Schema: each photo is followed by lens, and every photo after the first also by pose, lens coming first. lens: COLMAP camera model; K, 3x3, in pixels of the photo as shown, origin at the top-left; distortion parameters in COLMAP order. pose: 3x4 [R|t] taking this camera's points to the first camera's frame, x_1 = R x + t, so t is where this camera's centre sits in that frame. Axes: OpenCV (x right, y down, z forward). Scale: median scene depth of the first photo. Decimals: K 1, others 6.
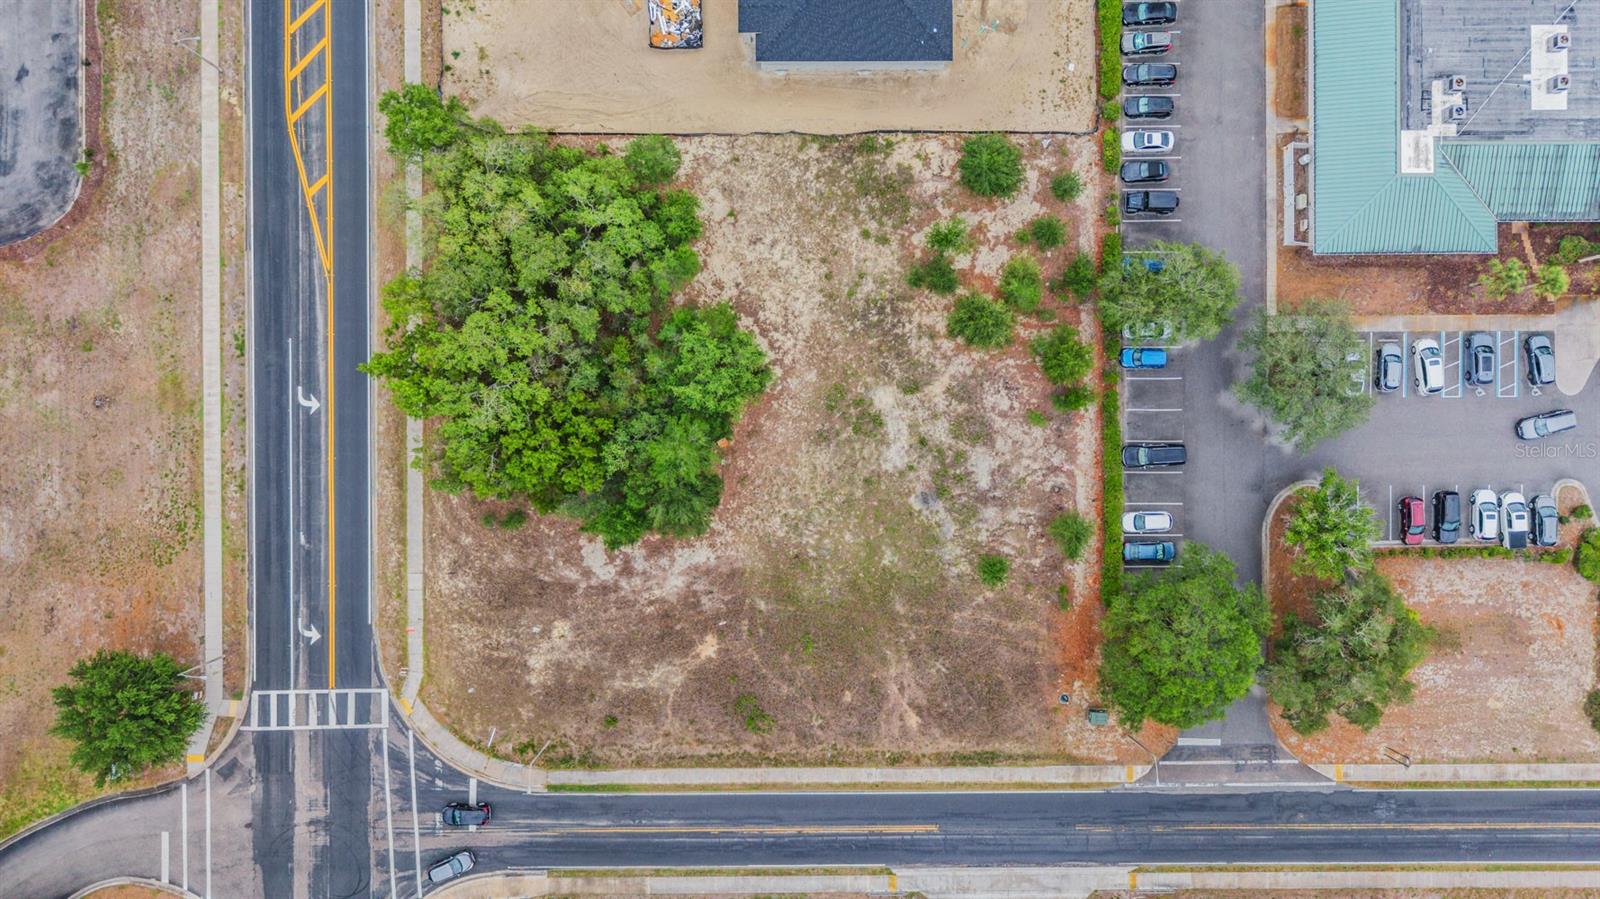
lens RADIAL K [[1117.0, 0, 796.8], [0, 1117.0, 396.5], [0, 0, 1]] dist [0.049560, -0.056145]
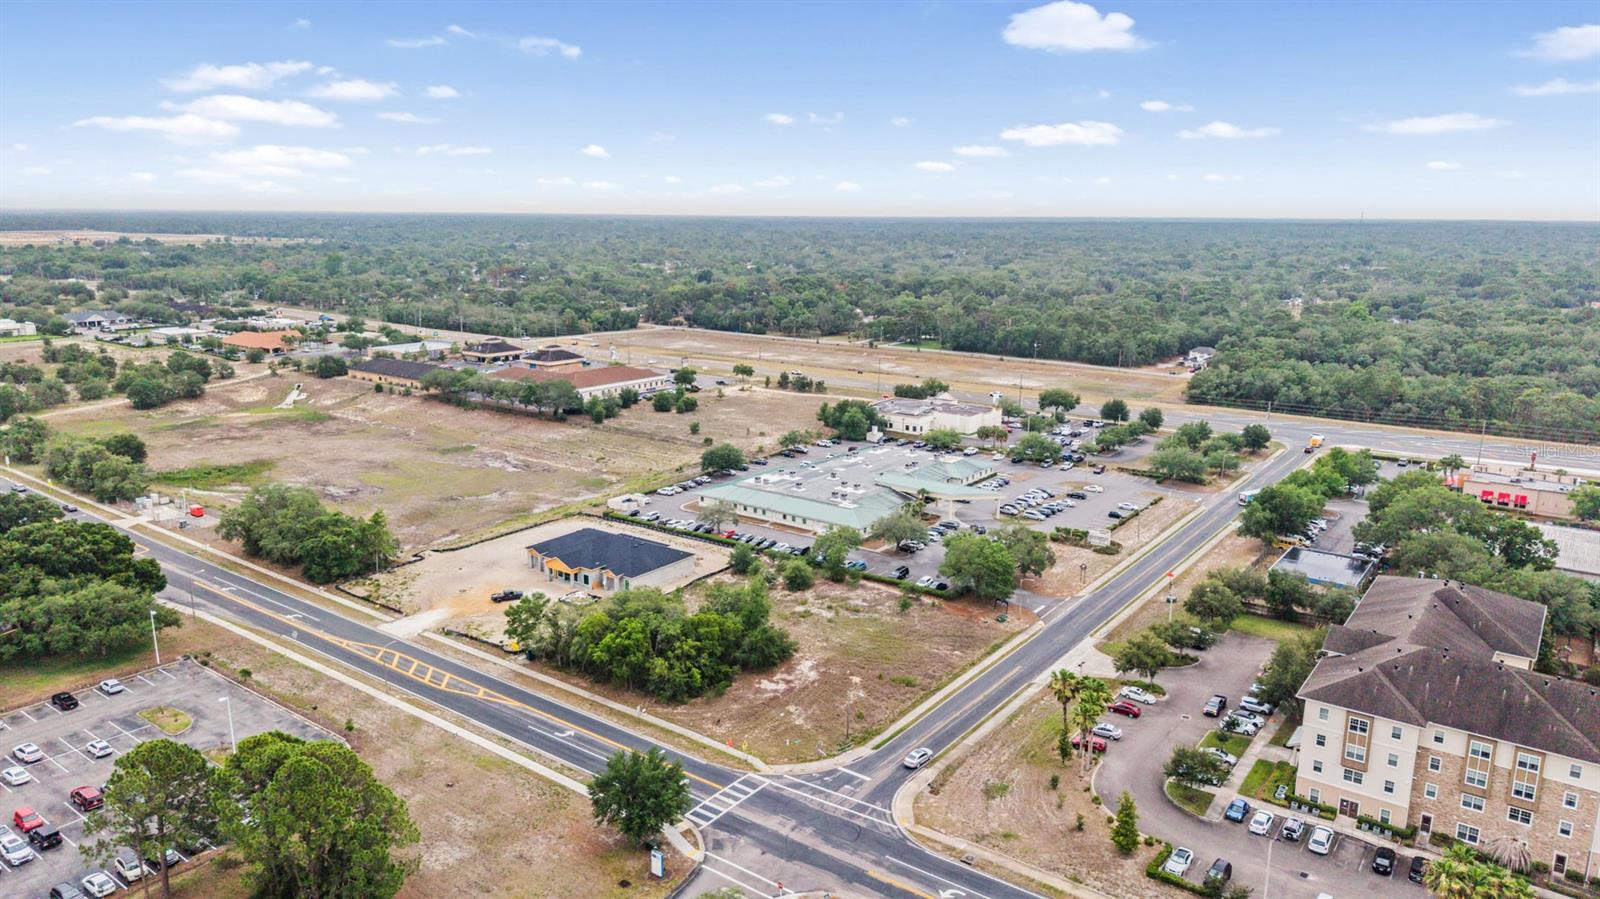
lens RADIAL K [[1065.0, 0, 800.0], [0, 1065.0, 449.5], [0, 0, 1]] dist [0.057113, -0.064470]
pose [[0.603893, -0.180142, 0.776442, -1.276531], [0.797054, 0.131242, -0.589475, 1.032422], [0.004287, 0.974846, 0.222839, 0.322480]]
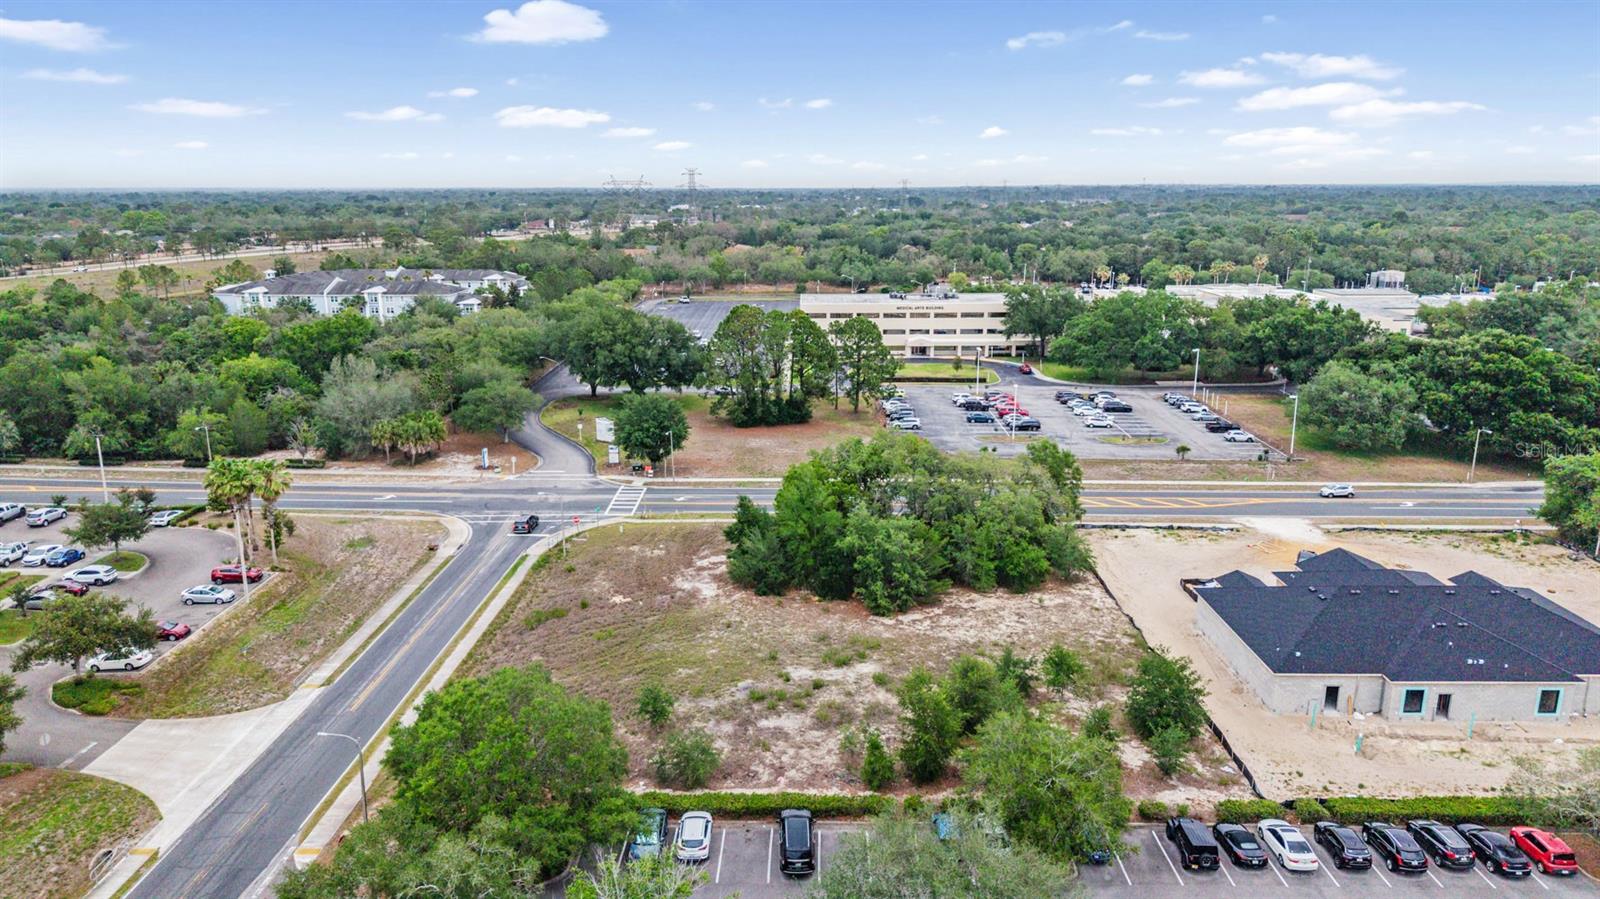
lens RADIAL K [[1067.9, 0, 800.0], [0, 1067.9, 449.5], [0, 0, 1]] dist [0.026698, -0.020929]
pose [[-0.013308, 0.229043, -0.973325, 0.849749], [-0.999899, -0.007897, 0.011813, 0.046058], [-0.004981, 0.973384, 0.229125, 0.634346]]
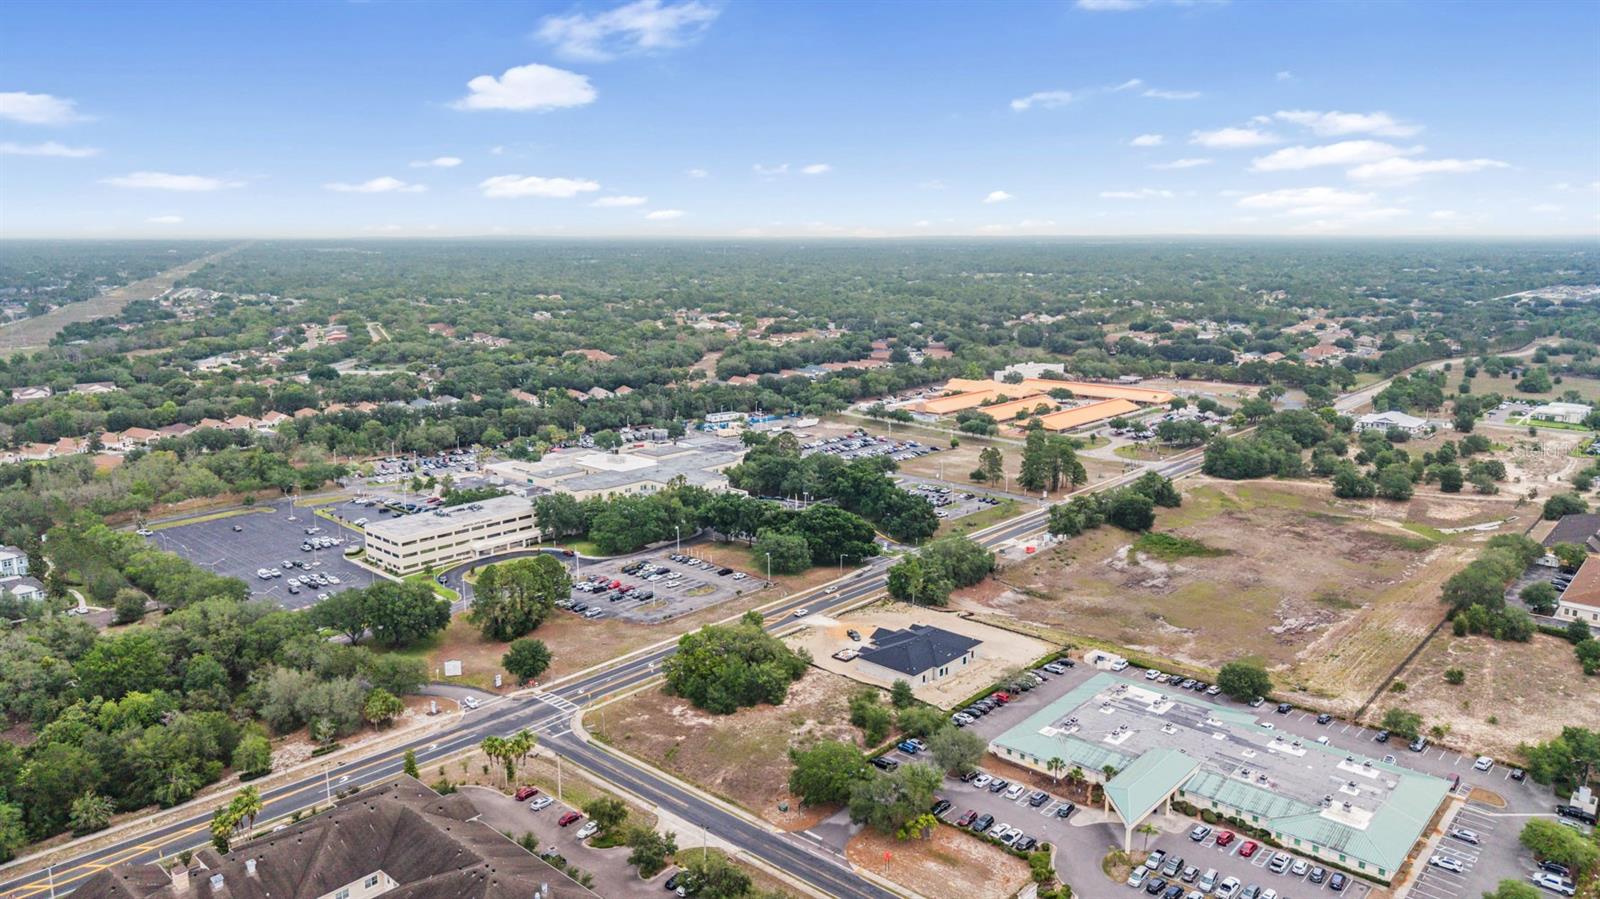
lens RADIAL K [[1088.4, 0, 800.0], [0, 1088.4, 449.5], [0, 0, 1]] dist [0.051060, -0.053005]
pose [[0.739010, 0.120734, -0.662788, 1.507882], [-0.673675, 0.139887, -0.725667, 1.594415], [0.005102, 0.982779, 0.184713, 0.008221]]
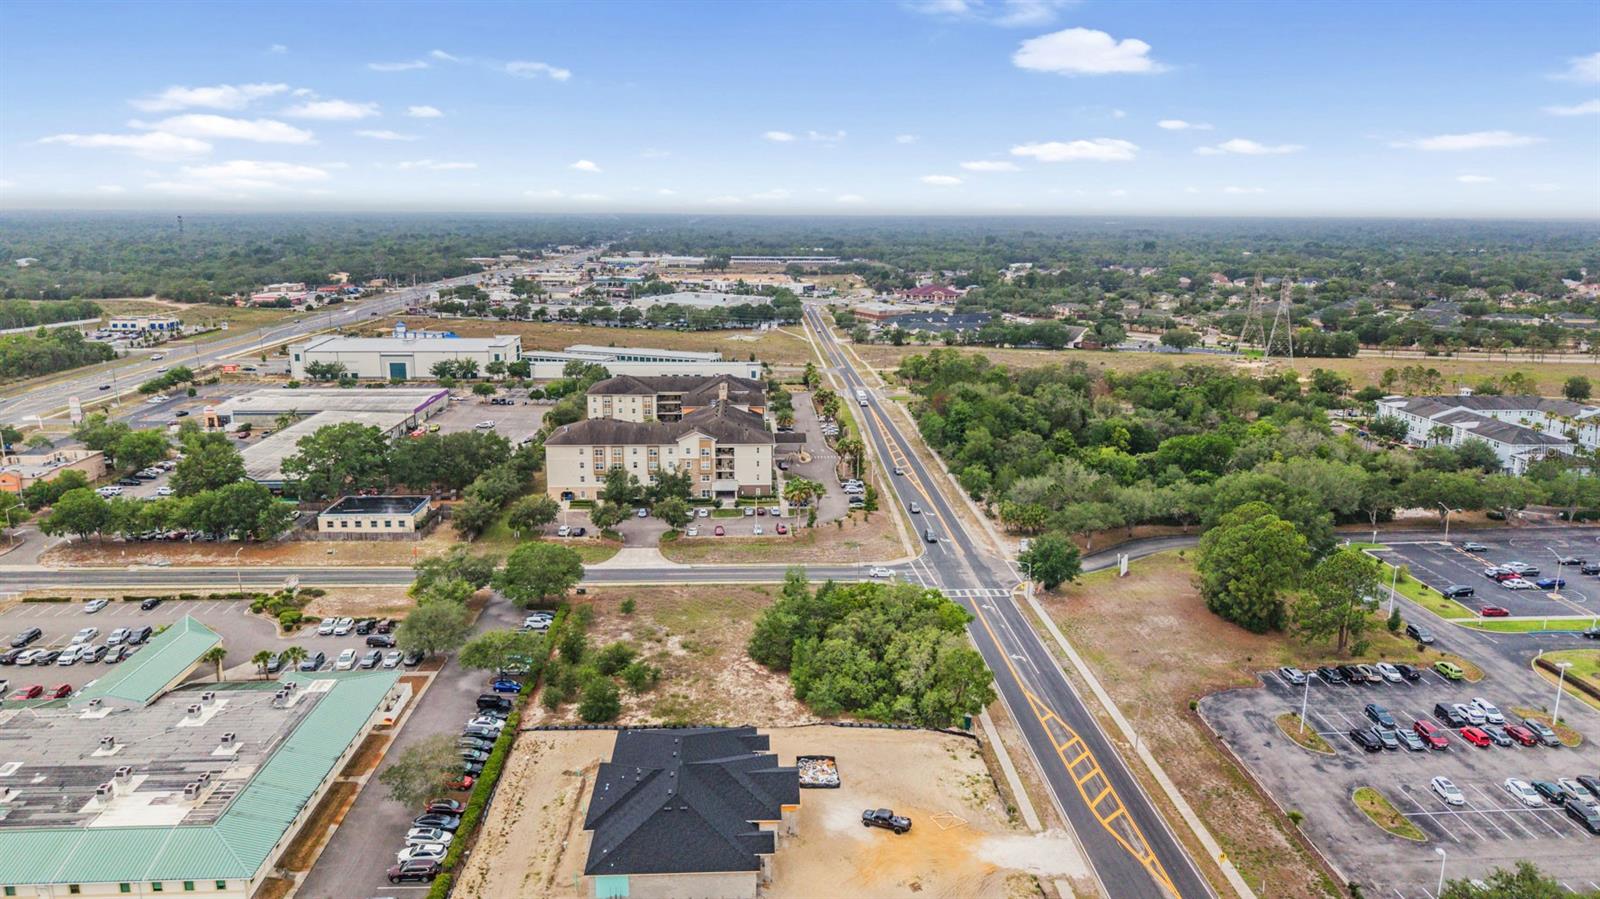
lens RADIAL K [[1066.1, 0, 800.0], [0, 1066.1, 449.5], [0, 0, 1]] dist [0.077732, -0.127771]
pose [[-0.998855, -0.006630, -0.047386, -0.023339], [-0.044669, -0.225742, 0.973162, -1.493799], [-0.017149, 0.974165, 0.225188, 0.331994]]
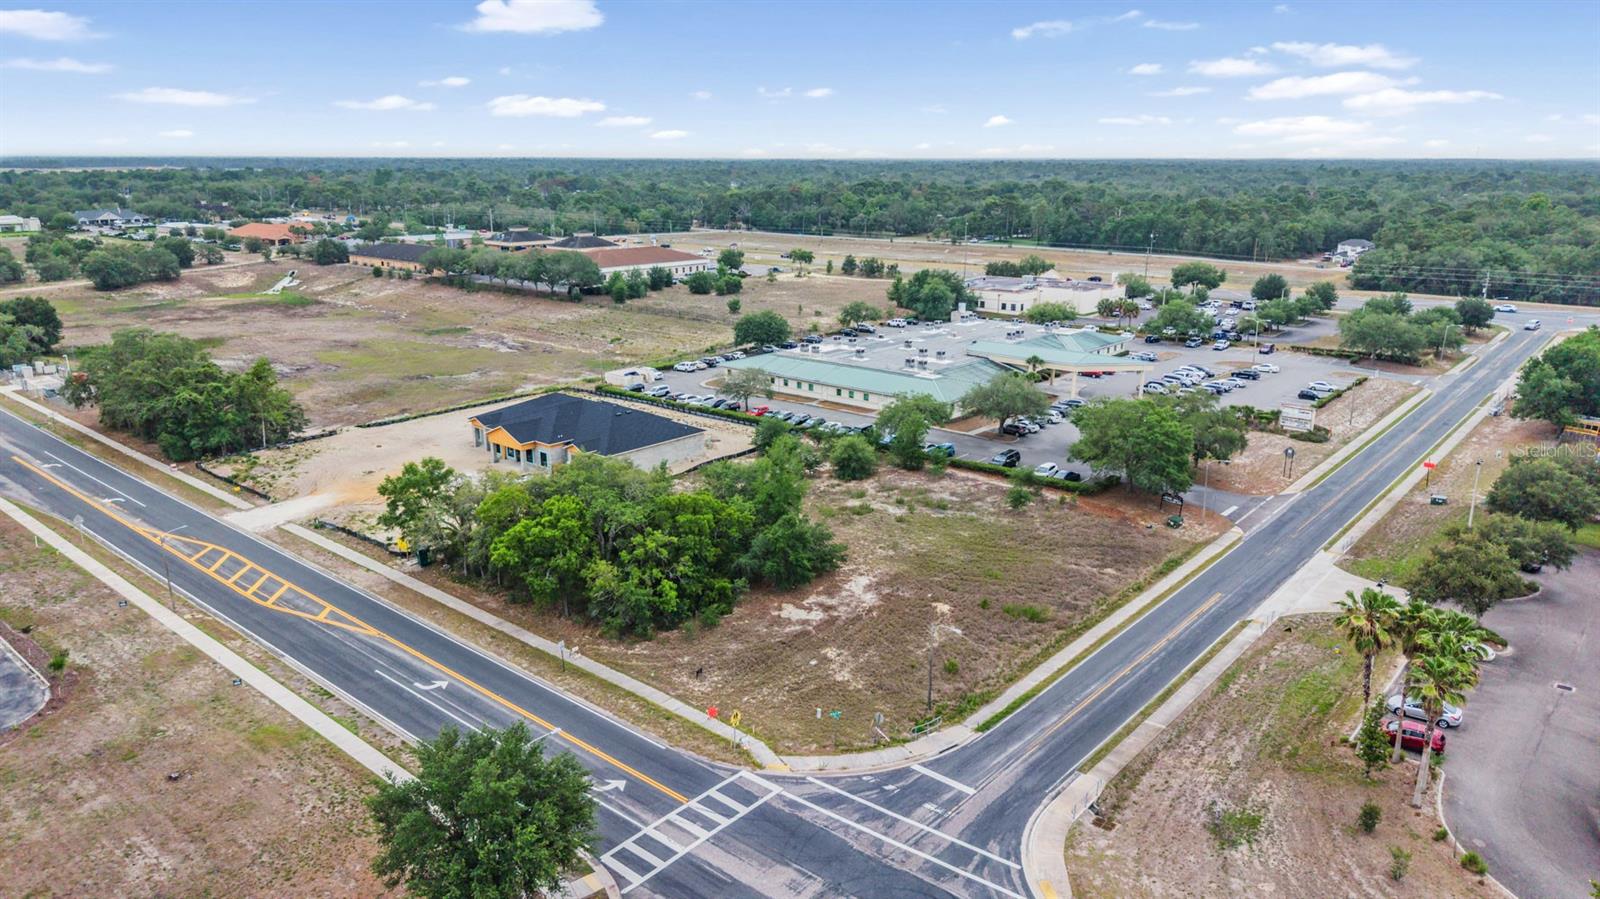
lens RADIAL K [[1067.9, 0, 800.0], [0, 1067.9, 449.5], [0, 0, 1]] dist [0.026698, -0.020929]
pose [[0.657348, -0.208593, 0.724143, -0.799643], [0.753528, 0.169854, -0.635095, 0.693404], [0.009478, 0.963140, 0.268834, 0.615968]]
